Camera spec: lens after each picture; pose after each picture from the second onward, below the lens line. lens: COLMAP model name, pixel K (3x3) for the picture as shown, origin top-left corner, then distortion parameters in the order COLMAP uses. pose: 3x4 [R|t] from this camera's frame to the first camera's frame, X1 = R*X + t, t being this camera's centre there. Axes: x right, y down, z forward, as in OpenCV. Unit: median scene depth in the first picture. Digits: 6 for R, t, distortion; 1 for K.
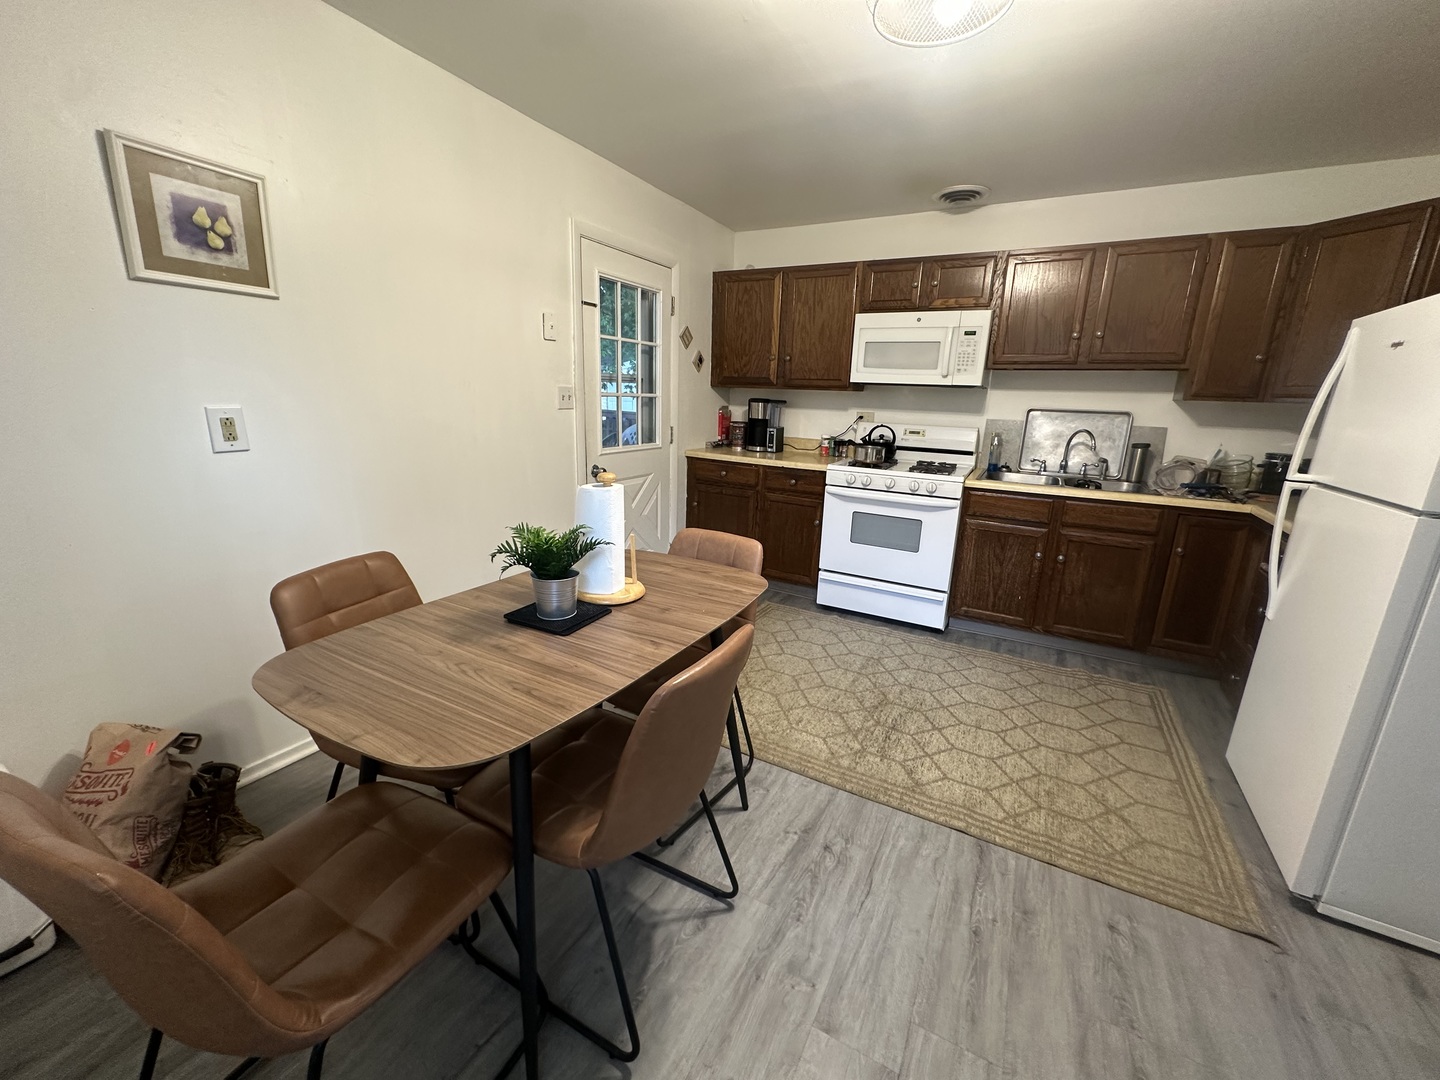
lens RADIAL K [[577.2, 0, 724.2], [0, 577.2, 538.6], [0, 0, 1]] dist [0.000826, 0.000073]
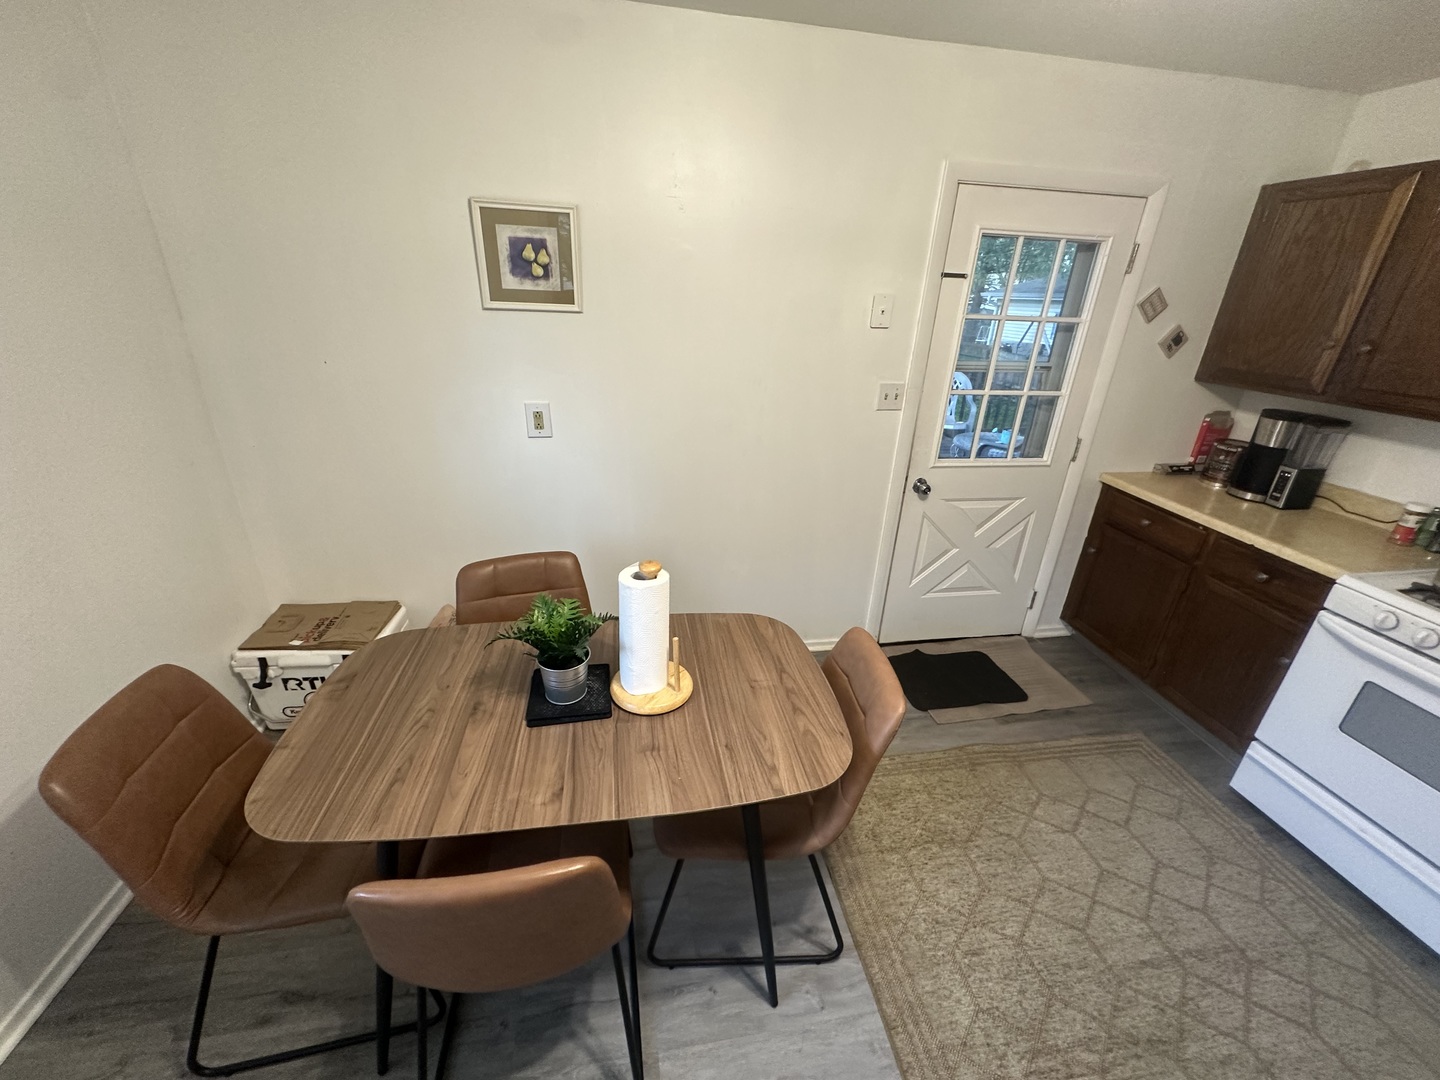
lens RADIAL K [[577.2, 0, 723.2], [0, 577.2, 538.1], [0, 0, 1]] dist [0.000826, 0.000073]
pose [[0.618808, 0.308722, -0.722335, 0.231563], [-0.211766, 0.951054, 0.225061, -0.183630], [0.756460, 0.013697, 0.653896, 0.277683]]
